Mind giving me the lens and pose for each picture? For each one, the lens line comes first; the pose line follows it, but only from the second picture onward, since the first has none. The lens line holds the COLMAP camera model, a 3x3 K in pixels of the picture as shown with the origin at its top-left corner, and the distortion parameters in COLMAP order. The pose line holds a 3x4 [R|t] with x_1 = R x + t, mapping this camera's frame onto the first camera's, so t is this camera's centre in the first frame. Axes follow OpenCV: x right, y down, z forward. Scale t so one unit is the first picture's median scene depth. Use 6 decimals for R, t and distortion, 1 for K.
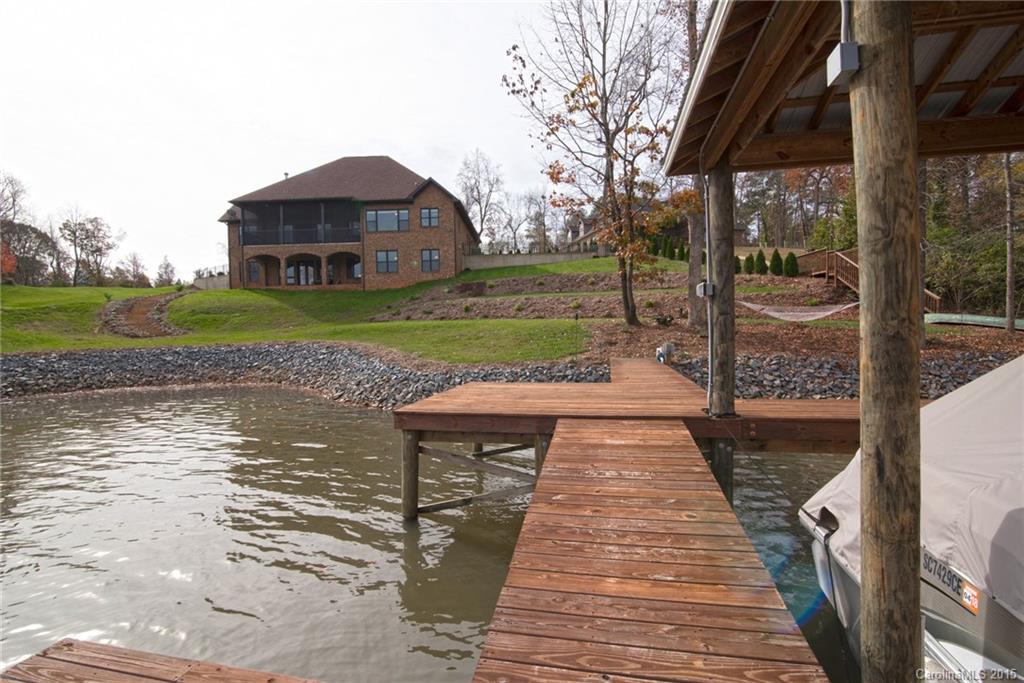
lens RADIAL K [[475.2, 0, 510.3], [0, 475.2, 342.7], [0, 0, 1]] dist [0.002048, -0.000497]
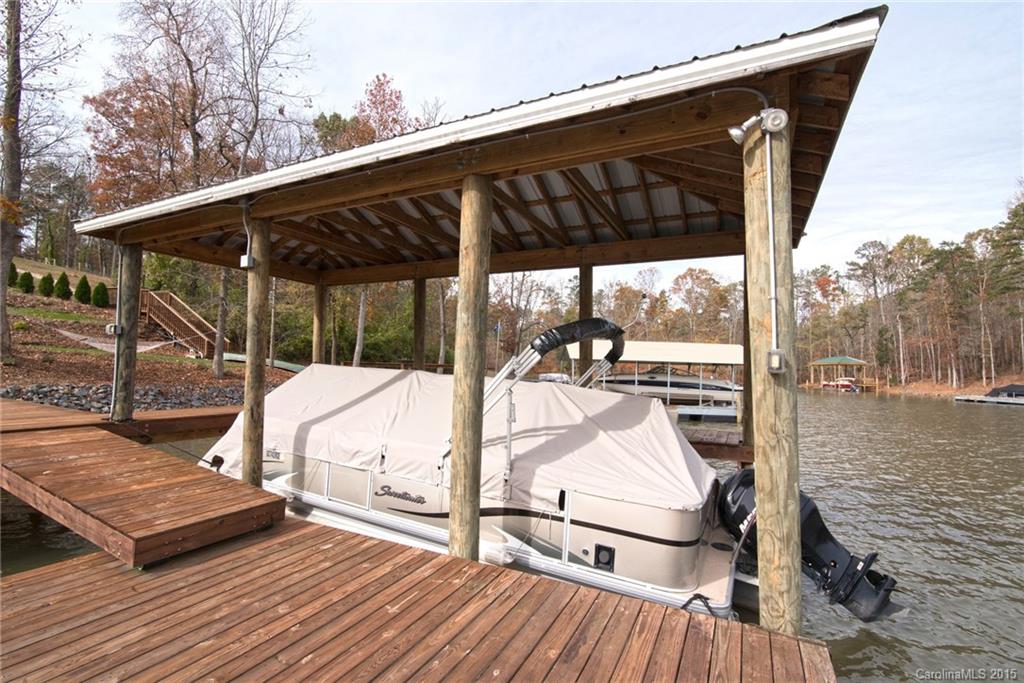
lens RADIAL K [[475.2, 0, 512.1], [0, 475.2, 342.4], [0, 0, 1]] dist [0.002048, -0.000497]
pose [[0.276555, 0.078716, 0.957769, -0.218791], [-0.009570, 0.996816, -0.079162, 0.008645], [-0.960950, 0.012727, 0.276428, -0.178983]]
